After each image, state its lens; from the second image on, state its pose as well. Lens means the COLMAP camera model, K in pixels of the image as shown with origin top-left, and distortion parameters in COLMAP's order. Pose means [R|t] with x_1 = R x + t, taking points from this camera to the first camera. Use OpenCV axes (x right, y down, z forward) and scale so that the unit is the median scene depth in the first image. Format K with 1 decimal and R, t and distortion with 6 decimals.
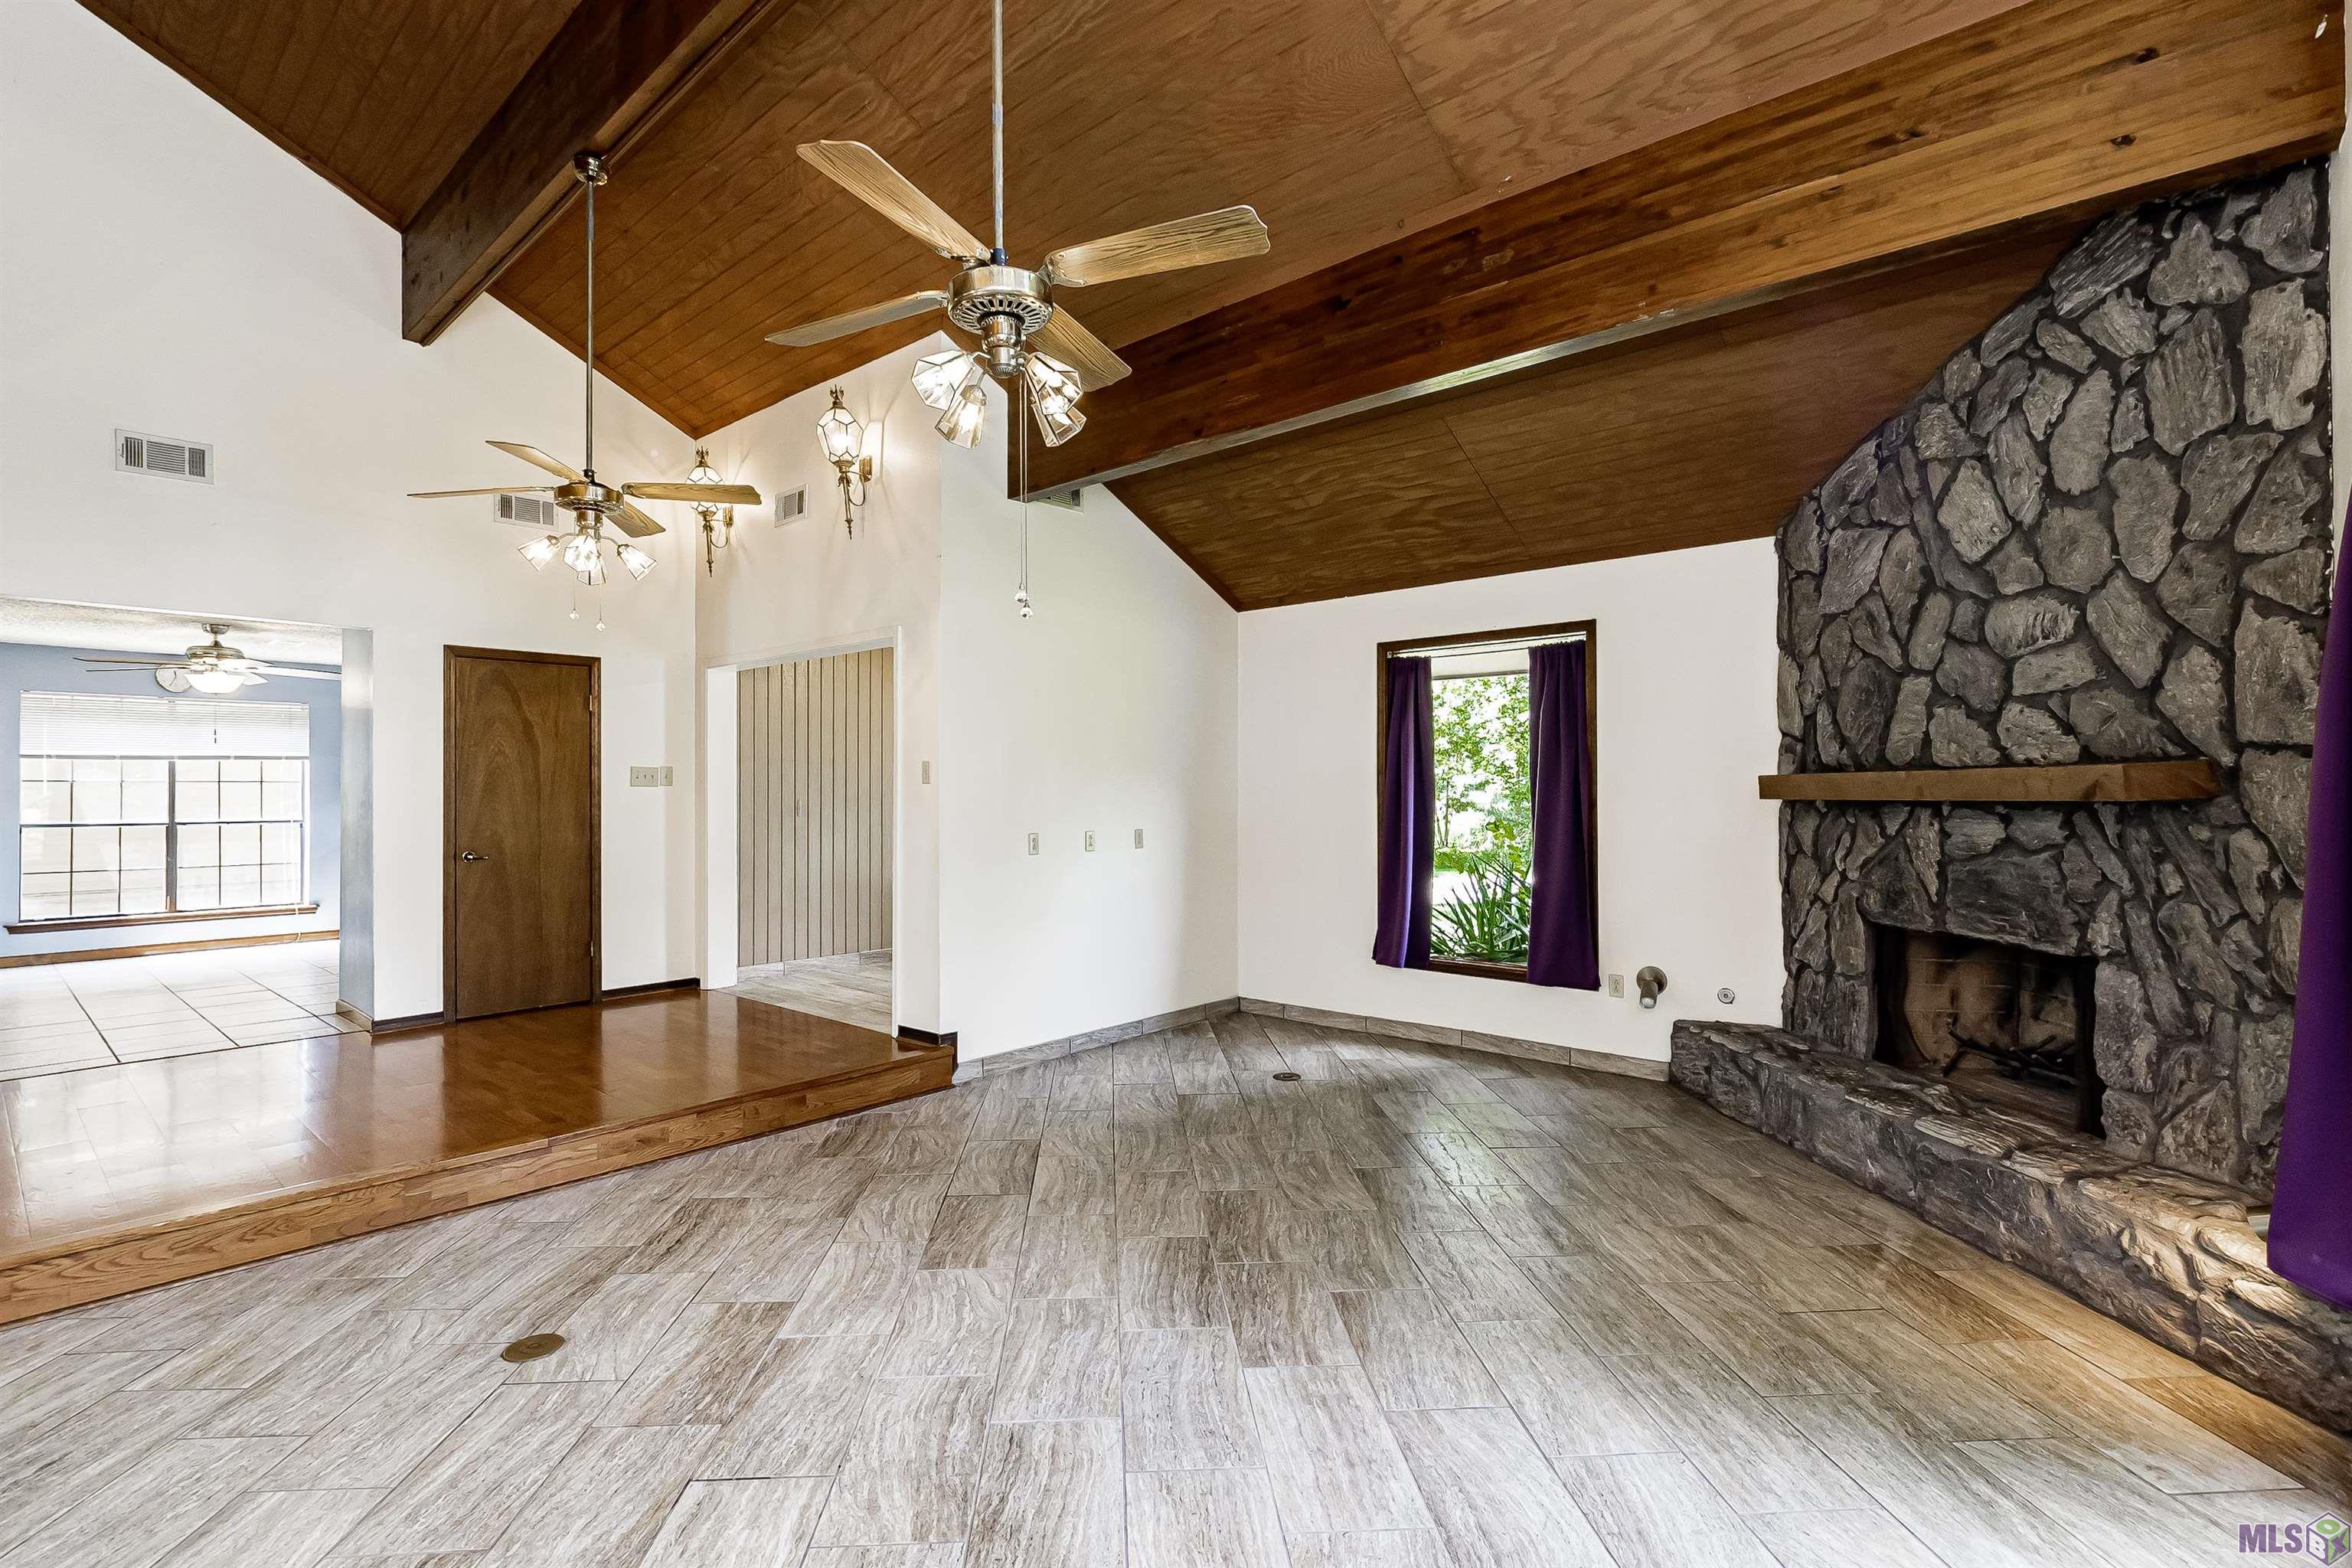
lens RADIAL K [[1087.3, 0, 1162.4], [0, 1087.3, 782.1], [0, 0, 1]] dist [0.018674, -0.016128]
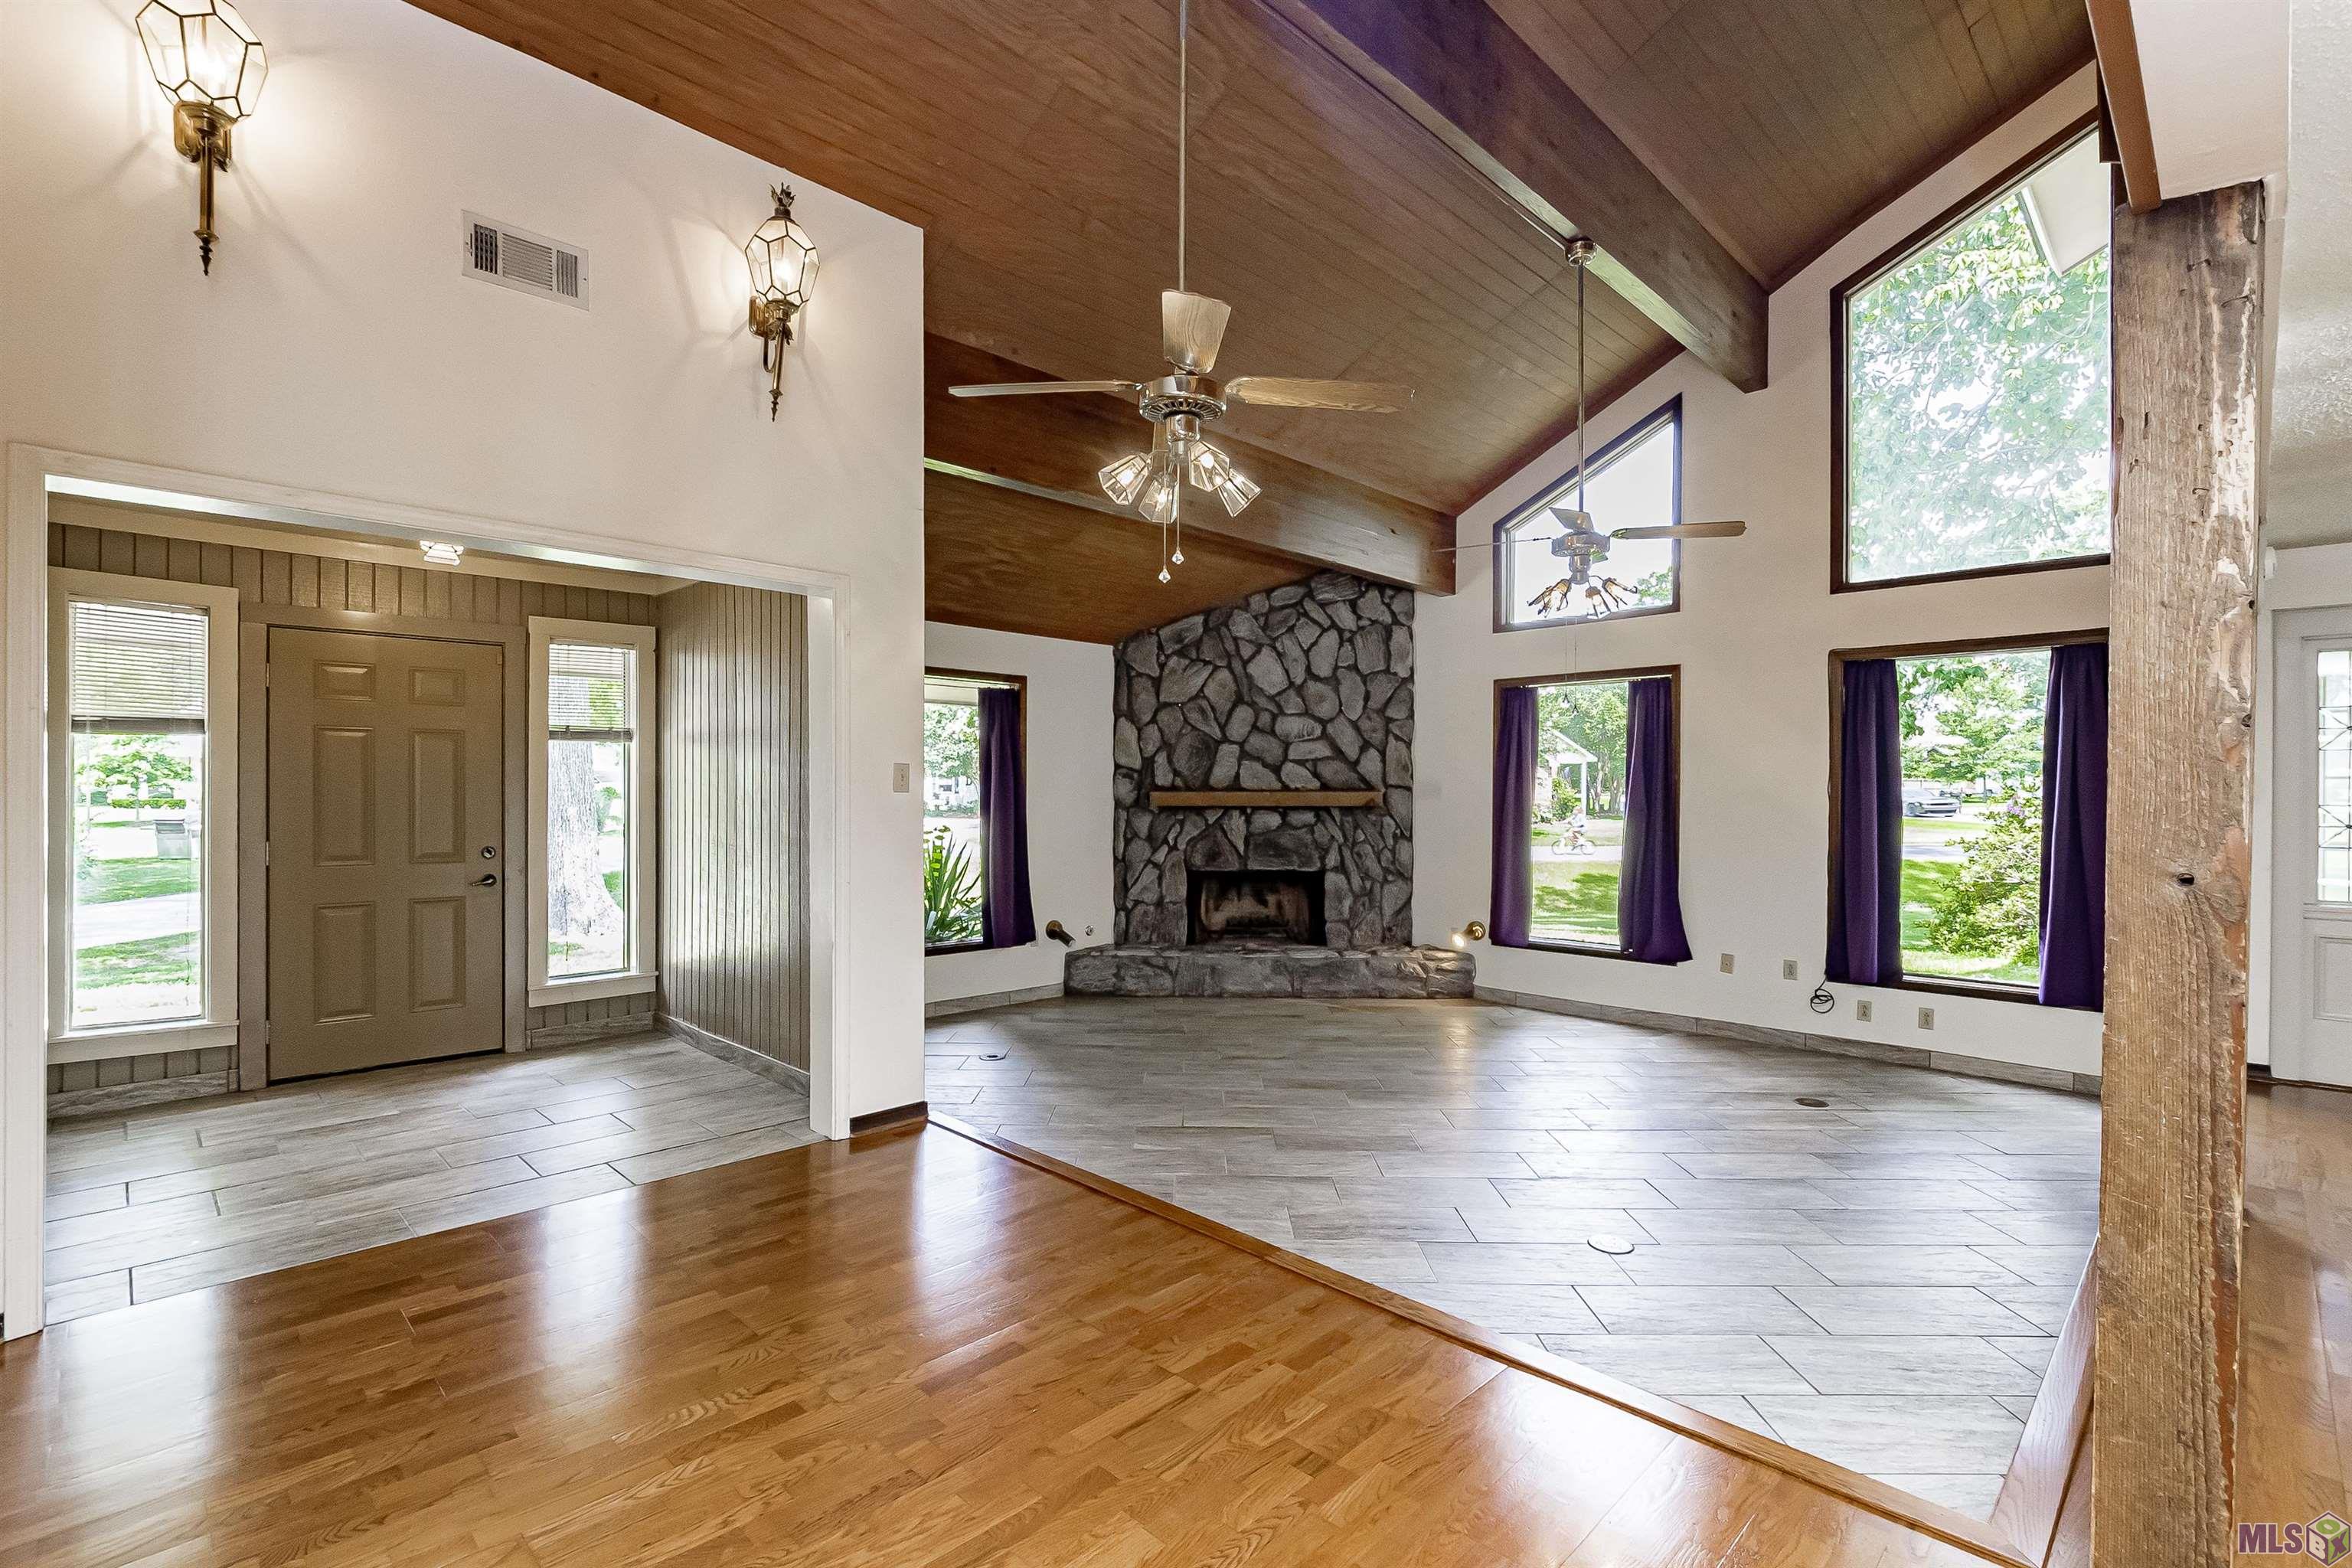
lens RADIAL K [[1072.3, 0, 1166.1], [0, 1072.3, 800.4], [0, 0, 1]] dist [-0.003514, 0.003055]
pose [[0.061222, -0.002120, 0.998122, -1.276703], [-0.012947, 0.999912, 0.002918, 0.002070], [-0.998040, -0.013101, 0.061189, 0.997143]]
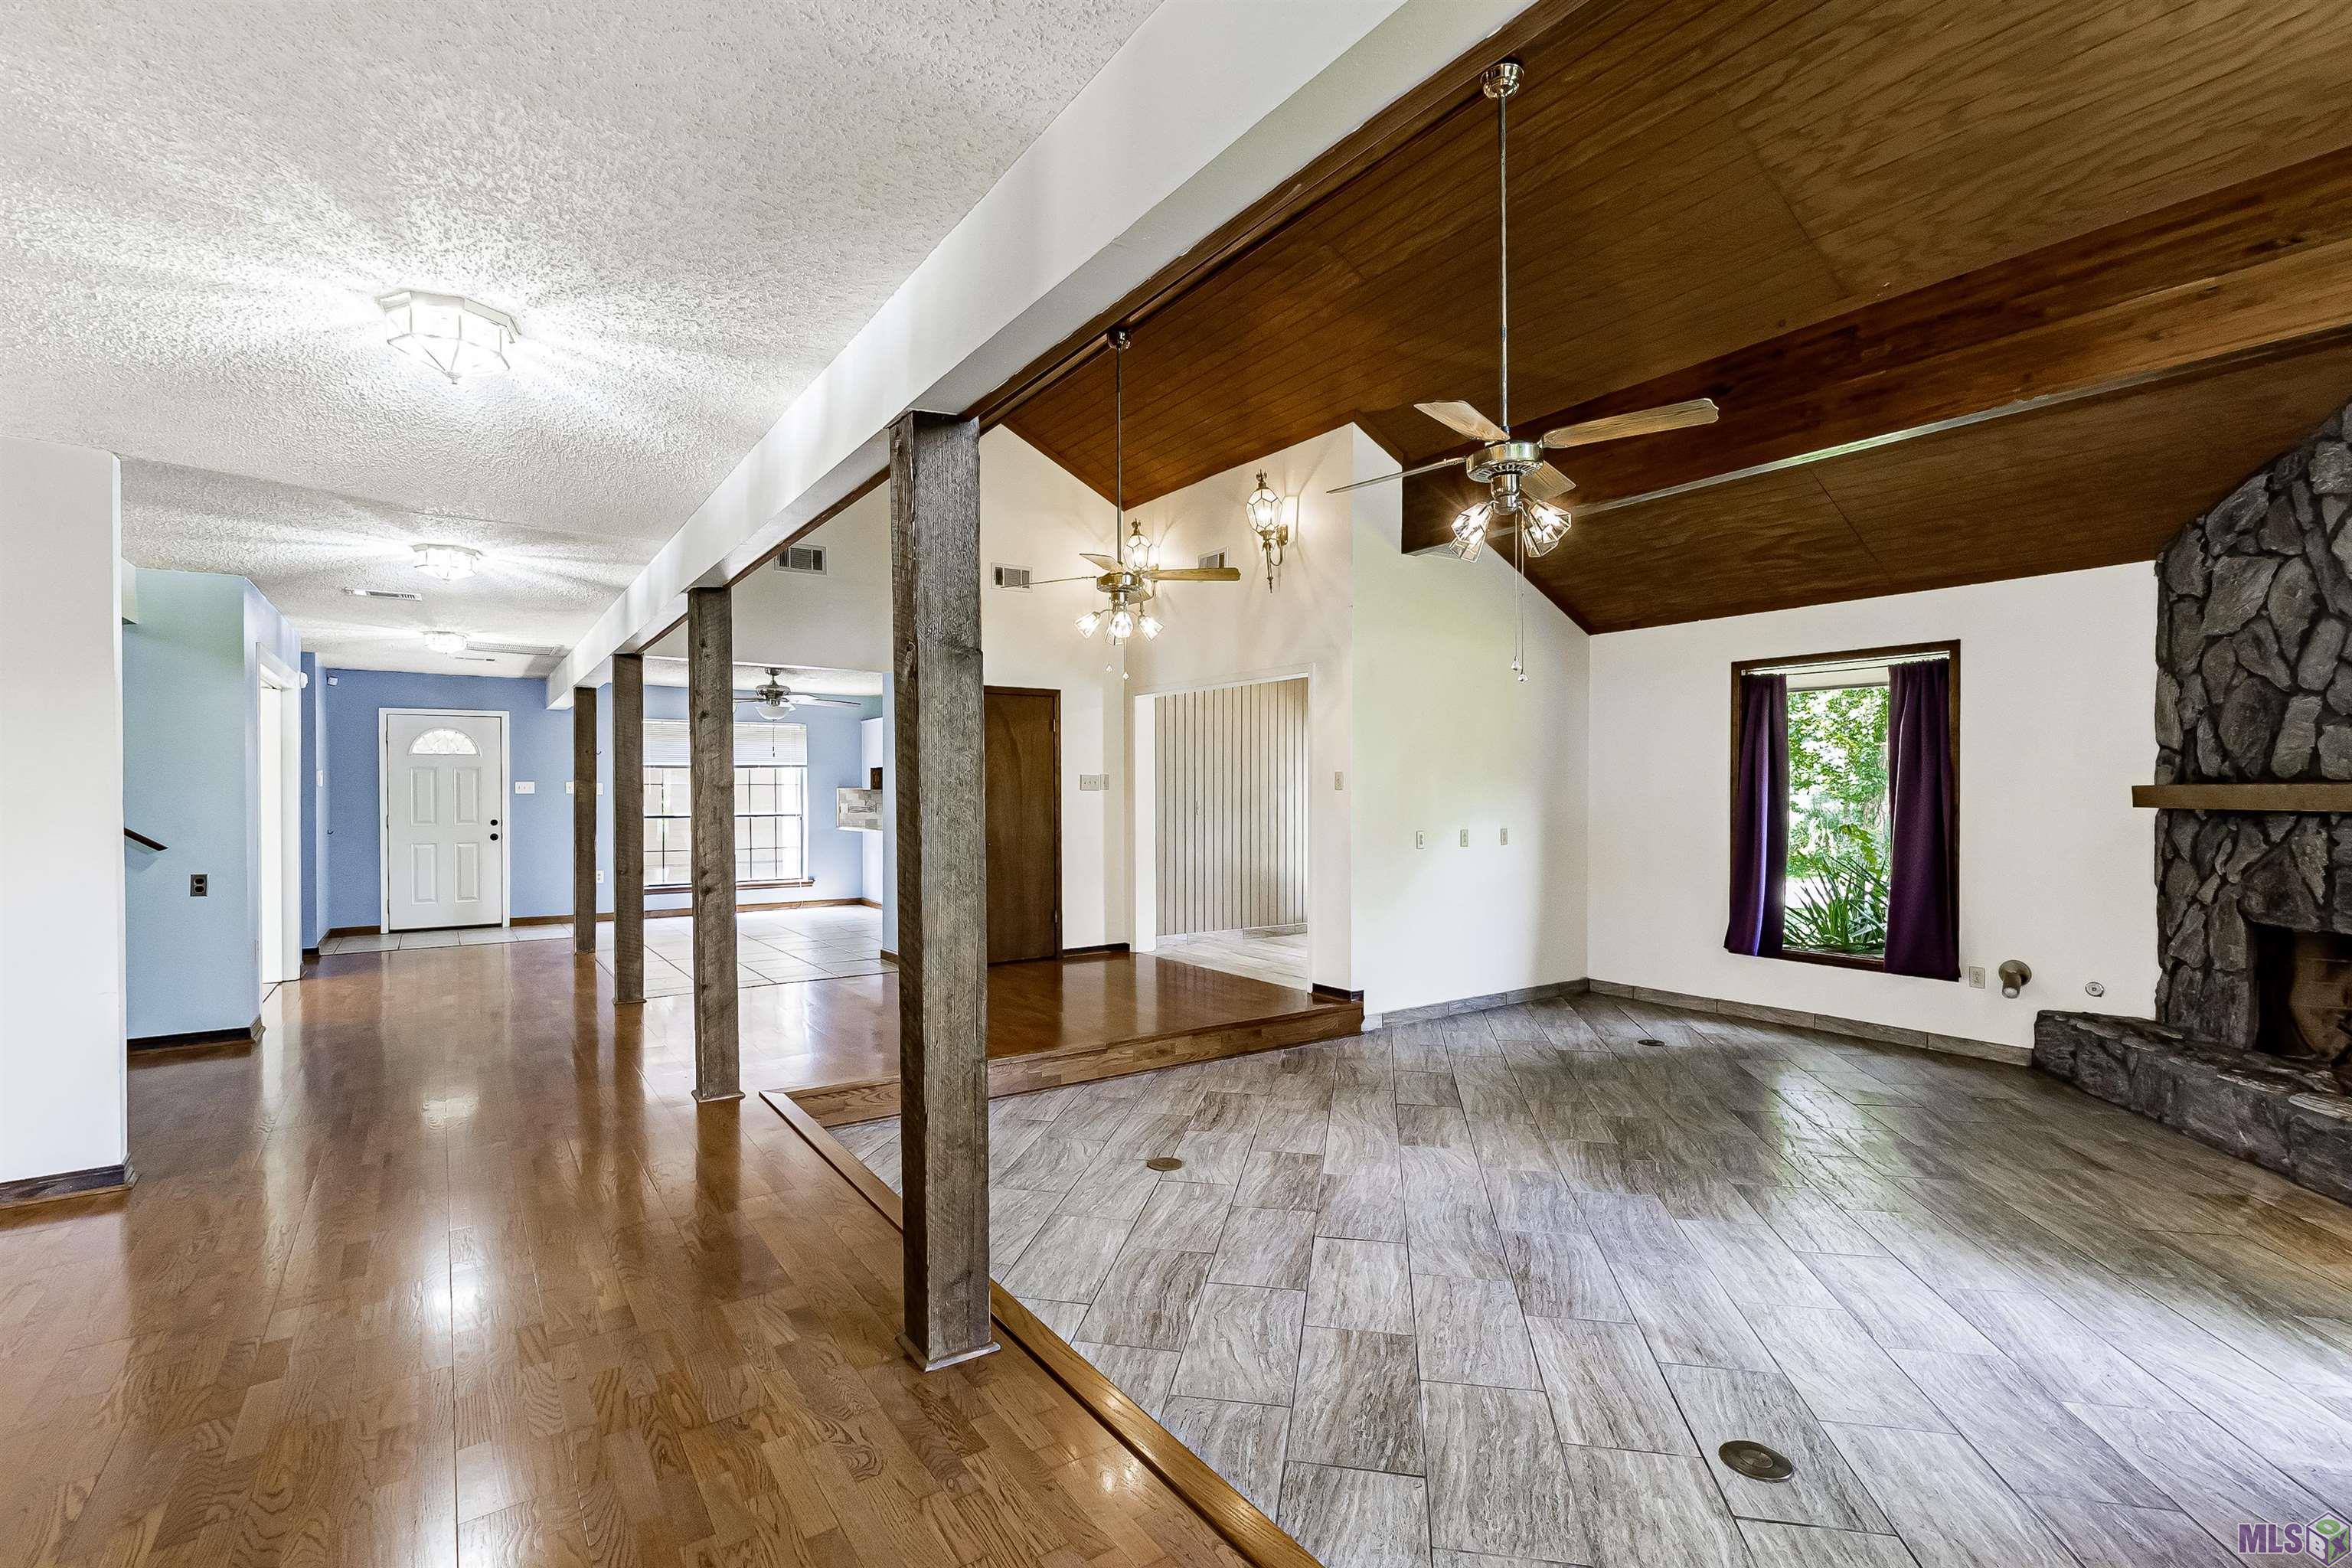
lens RADIAL K [[1072.3, 0, 1166.1], [0, 1072.3, 800.4], [0, 0, 1]] dist [-0.003514, 0.003055]
pose [[0.970407, 0.005076, -0.241421, -0.148446], [-0.000629, 0.999829, 0.018494, -0.012009], [0.241473, -0.017795, 0.970244, -0.304962]]
